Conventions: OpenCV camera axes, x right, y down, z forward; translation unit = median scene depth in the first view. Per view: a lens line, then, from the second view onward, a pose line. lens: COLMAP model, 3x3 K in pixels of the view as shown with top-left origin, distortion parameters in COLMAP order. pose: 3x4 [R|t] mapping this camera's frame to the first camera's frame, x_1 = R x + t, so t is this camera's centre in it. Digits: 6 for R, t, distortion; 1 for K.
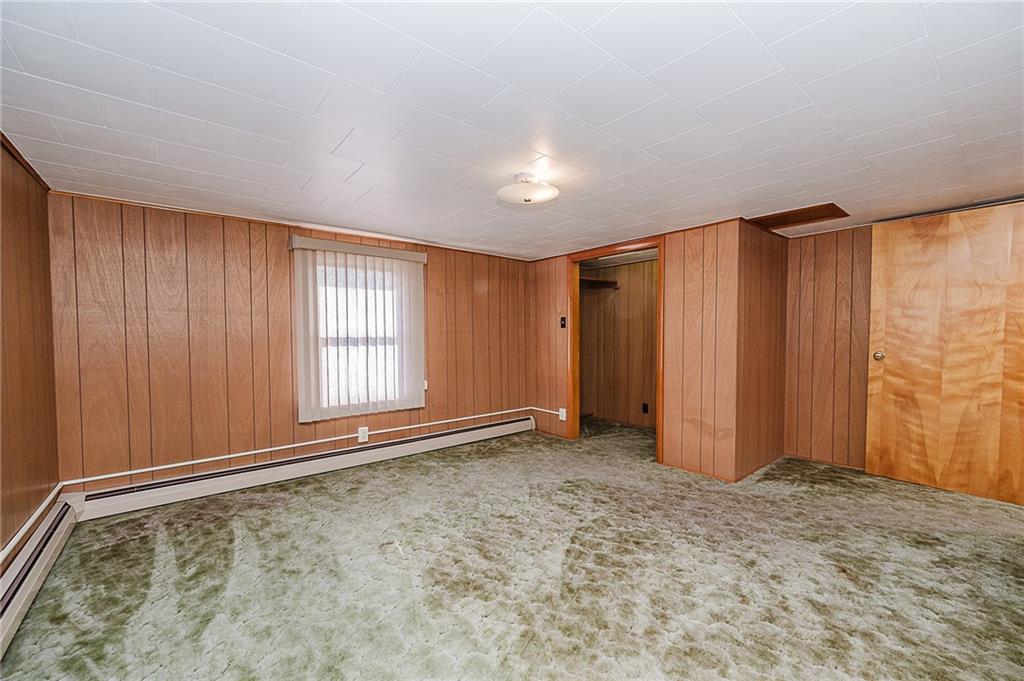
lens RADIAL K [[412.8, 0, 515.5], [0, 412.8, 344.4], [0, 0, 1]] dist [-0.001418, 0.000032]
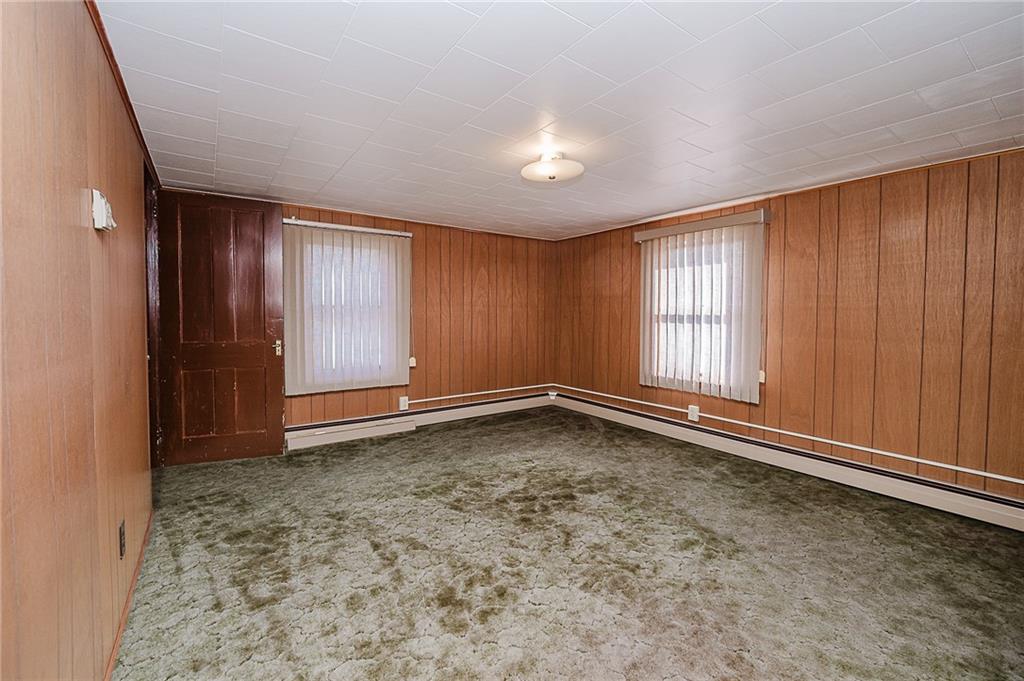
lens RADIAL K [[425.2, 0, 511.6], [0, 425.2, 333.5], [0, 0, 1]] dist [-0.000722, -0.000019]
pose [[-0.077068, 0.046518, -0.995940, 0.699709], [-0.035083, 0.998166, 0.049337, -0.007988], [0.996408, 0.038743, -0.075294, 0.657508]]
